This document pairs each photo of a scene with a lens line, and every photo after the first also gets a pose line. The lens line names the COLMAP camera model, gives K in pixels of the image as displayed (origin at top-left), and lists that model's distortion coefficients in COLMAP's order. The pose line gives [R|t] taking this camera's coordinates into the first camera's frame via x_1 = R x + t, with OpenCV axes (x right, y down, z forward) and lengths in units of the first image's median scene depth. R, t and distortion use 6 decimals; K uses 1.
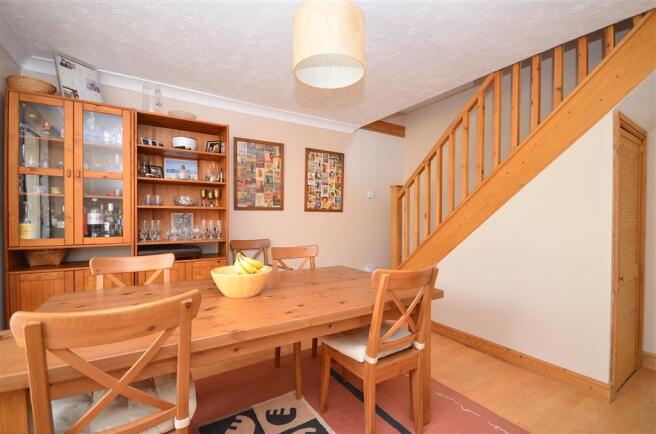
lens RADIAL K [[290.9, 0, 329.1], [0, 290.9, 219.3], [0, 0, 1]] dist [-0.000628, -0.000130]
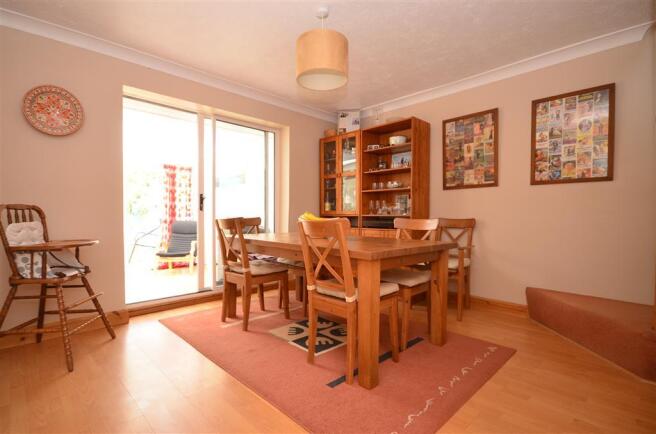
lens RADIAL K [[325.0, 0, 328.7], [0, 325.0, 218.1], [0, 0, 1]] dist [0.020235, 0.000463]
pose [[0.201069, 0.006845, -0.979553, 0.692497], [-0.006709, 0.999962, 0.005611, 0.061839], [0.979554, 0.005444, 0.201107, 0.326024]]
